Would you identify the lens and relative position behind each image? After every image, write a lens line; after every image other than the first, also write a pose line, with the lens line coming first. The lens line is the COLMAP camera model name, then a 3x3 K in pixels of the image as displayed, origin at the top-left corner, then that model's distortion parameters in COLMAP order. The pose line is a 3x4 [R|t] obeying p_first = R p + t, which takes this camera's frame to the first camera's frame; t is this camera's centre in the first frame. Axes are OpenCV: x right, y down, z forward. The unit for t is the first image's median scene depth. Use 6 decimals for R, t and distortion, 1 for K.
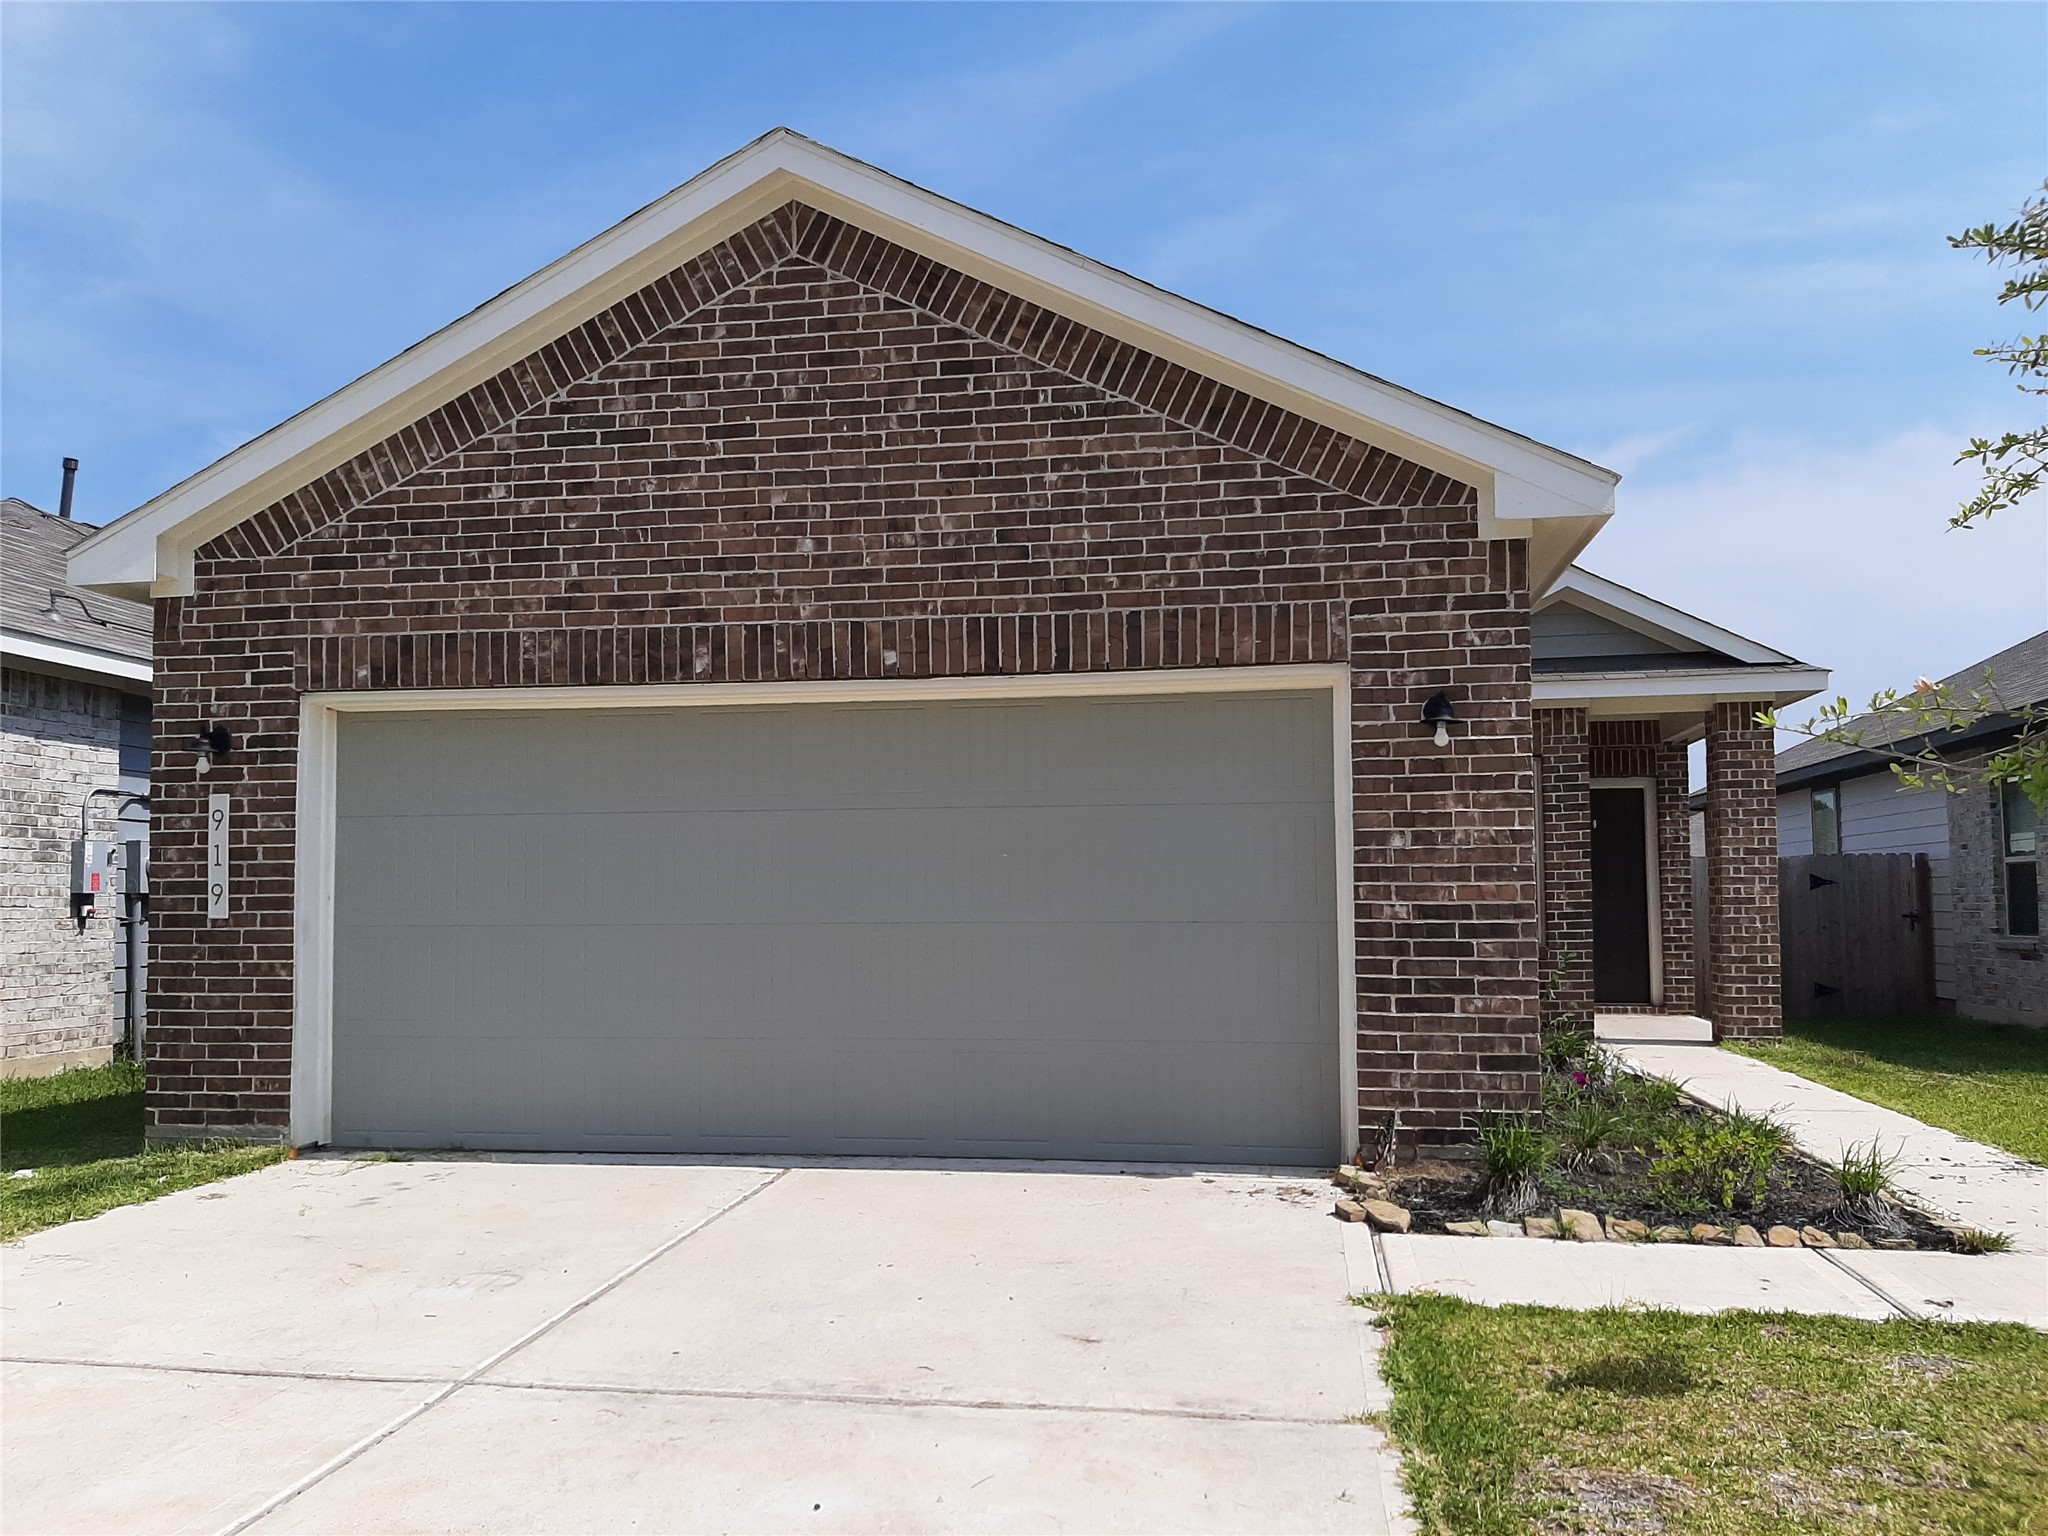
lens RADIAL K [[1572.1, 0, 1002.9], [0, 1572.1, 794.9], [0, 0, 1]] dist [0.071996, -0.138234]
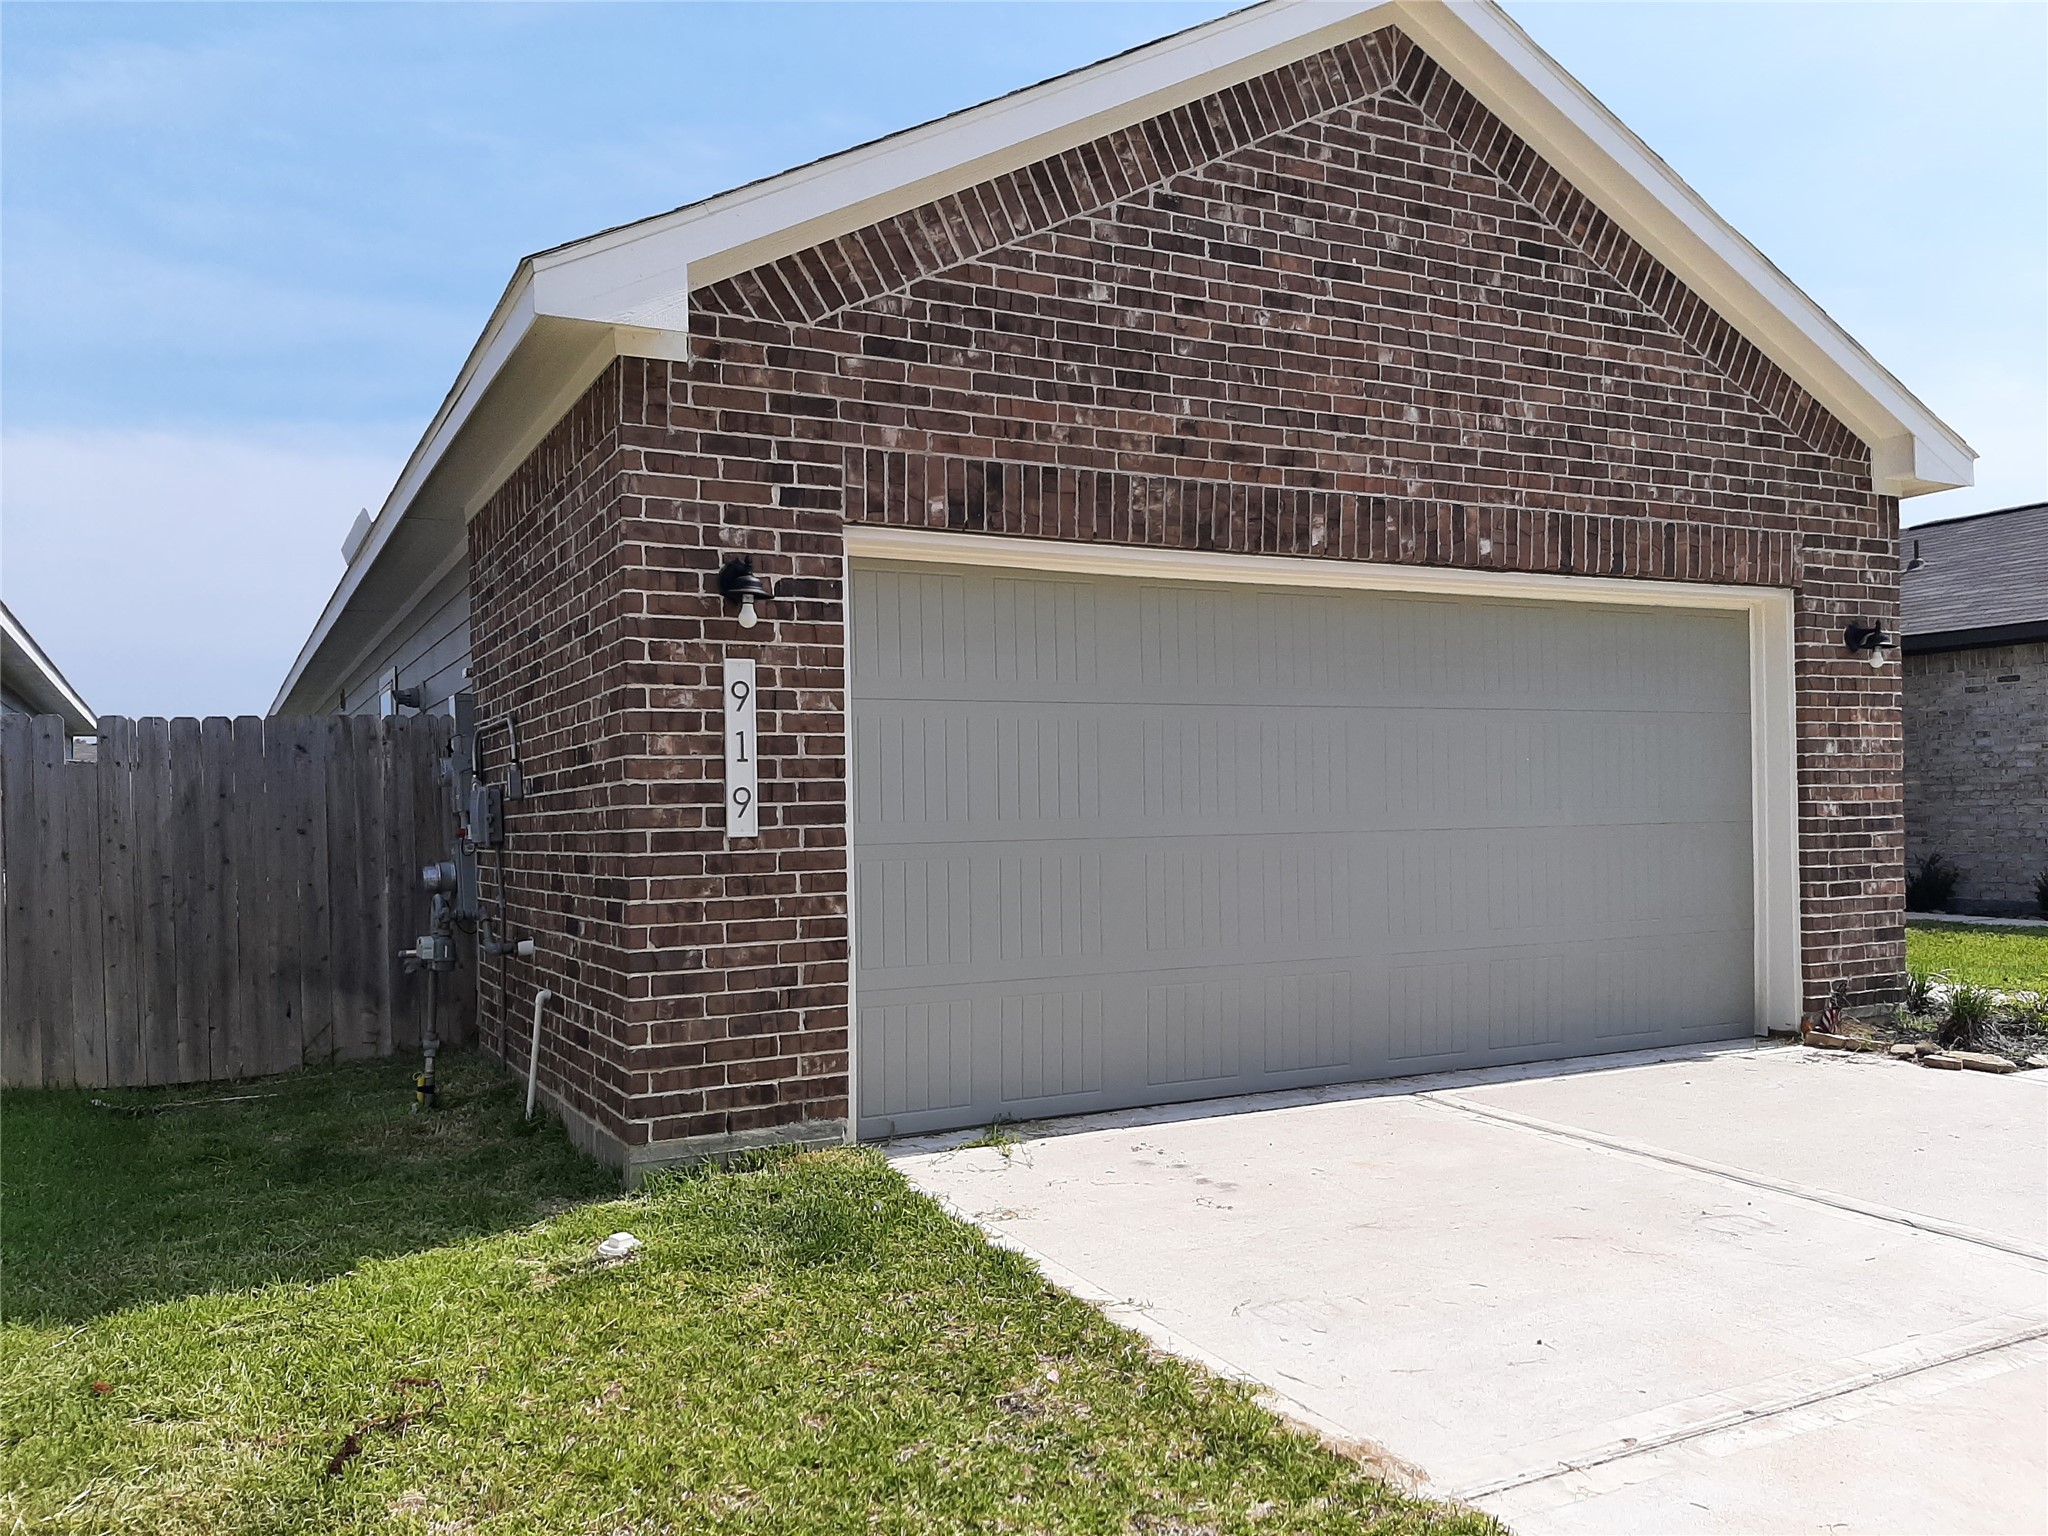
lens RADIAL K [[1572.1, 0, 1011.7], [0, 1572.1, 799.2], [0, 0, 1]] dist [0.071996, -0.138234]
pose [[0.807672, -0.003185, 0.589623, -0.818528], [-0.022877, 0.999063, 0.036735, 0.033534], [-0.589188, -0.043159, 0.806842, 0.375680]]
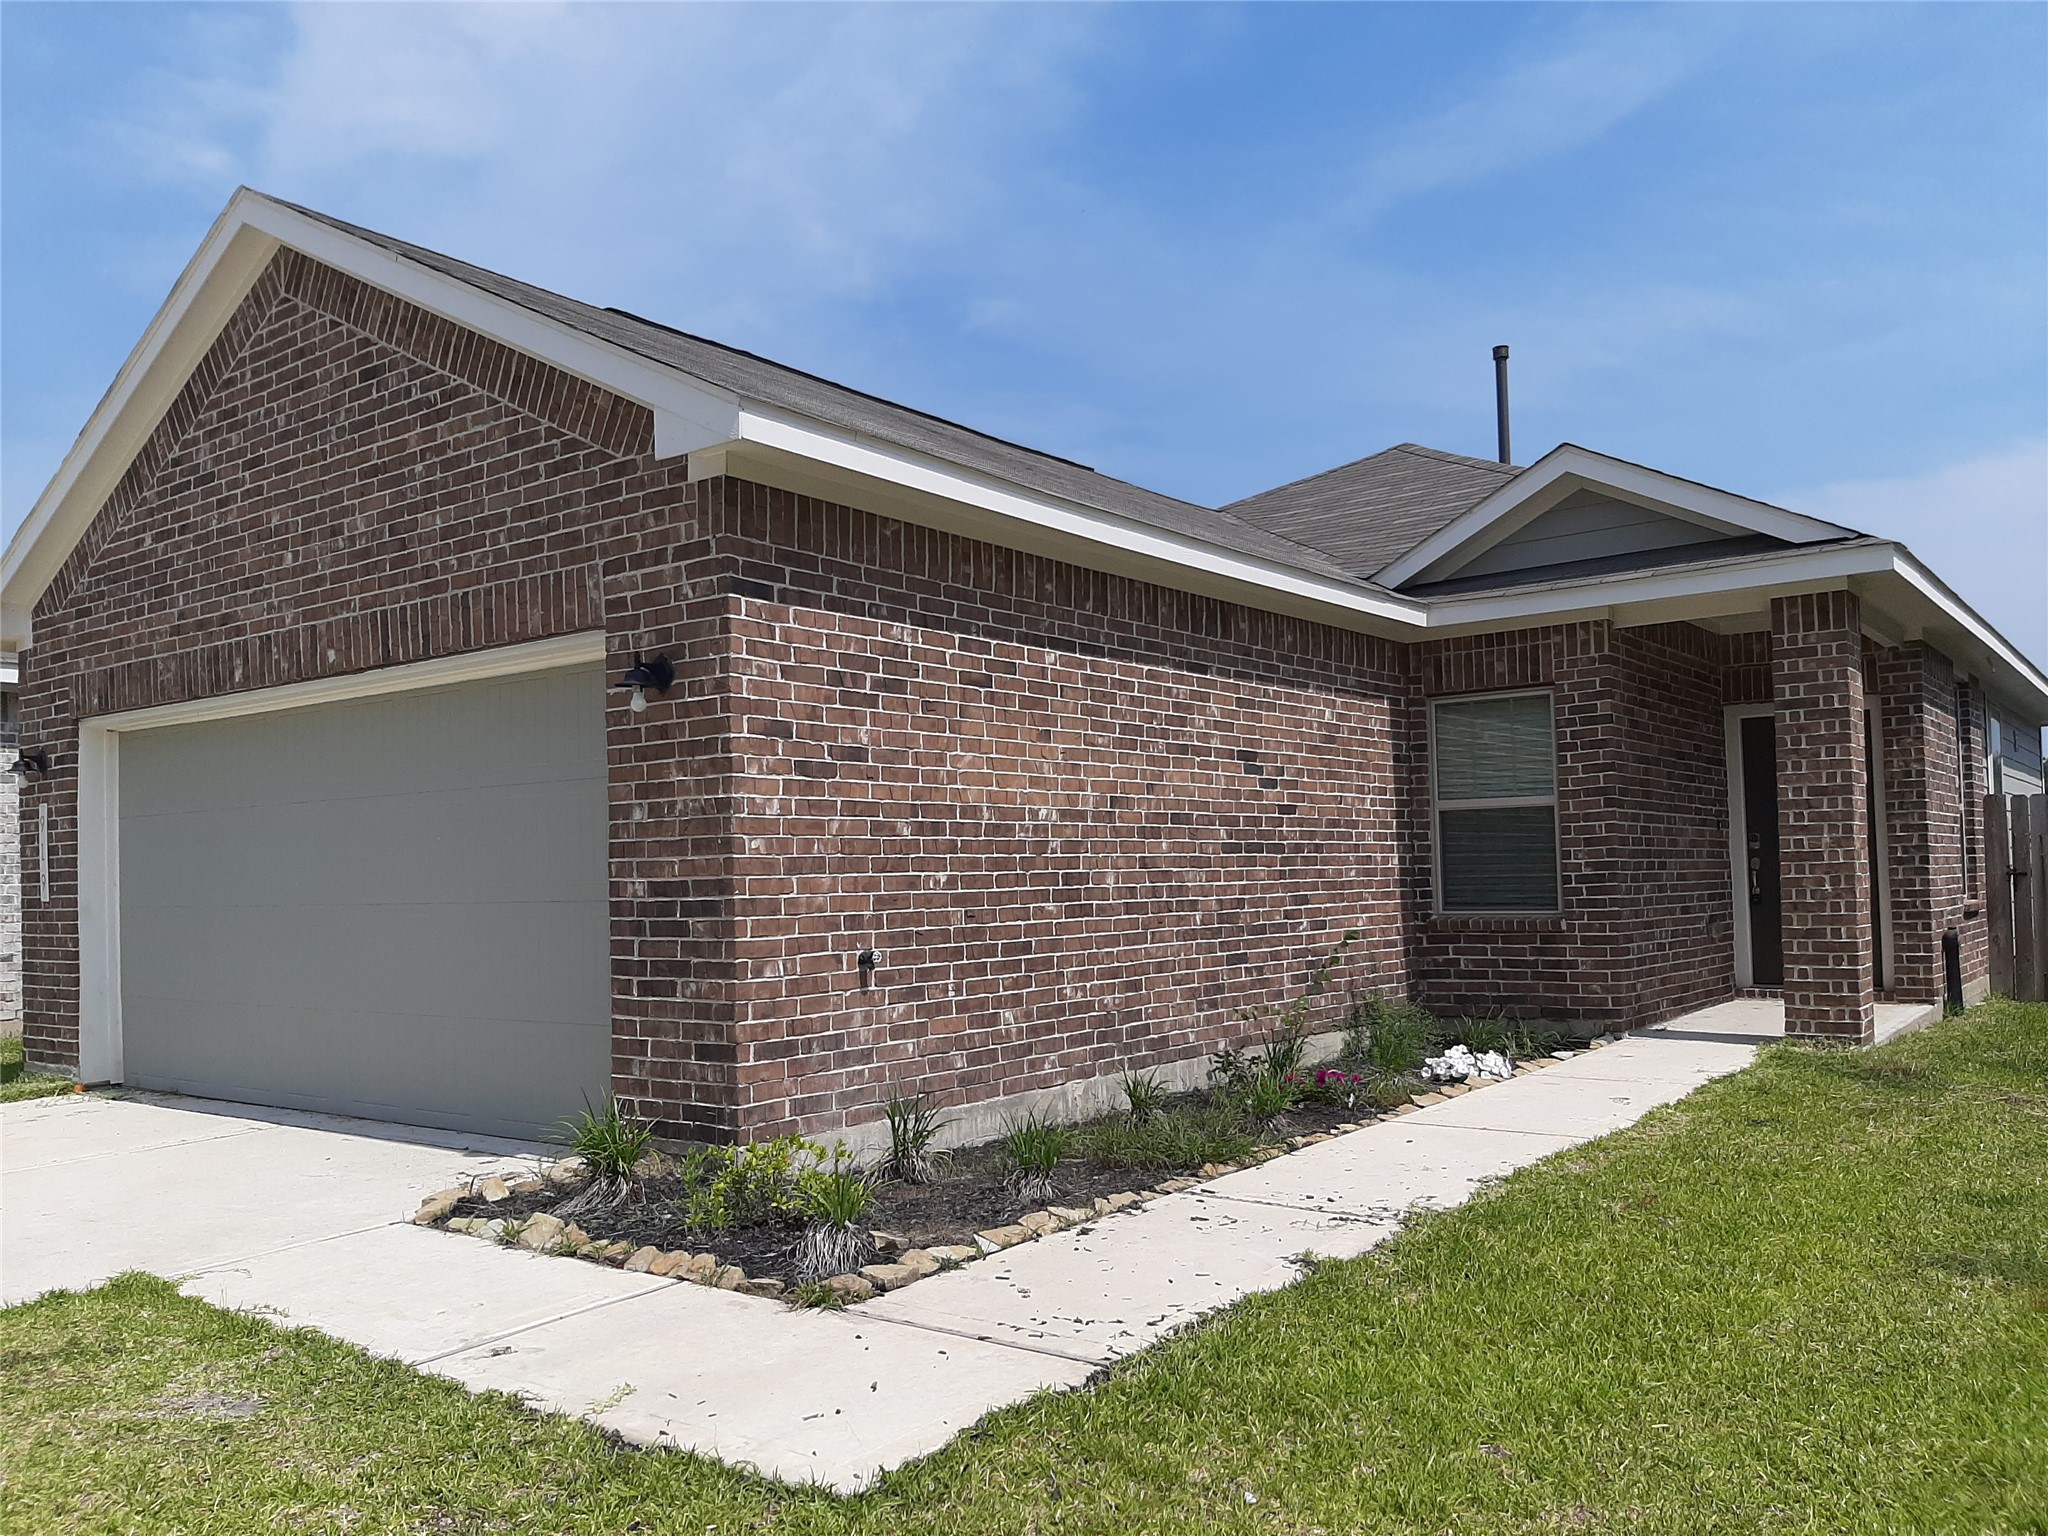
lens RADIAL K [[1572.1, 0, 1025.6], [0, 1572.1, 799.6], [0, 0, 1]] dist [0.071996, -0.138234]
pose [[0.885012, -0.036344, -0.464147, 0.800002], [0.048875, 0.998692, 0.014993, 0.016021], [0.462995, -0.035954, 0.885631, 0.247924]]
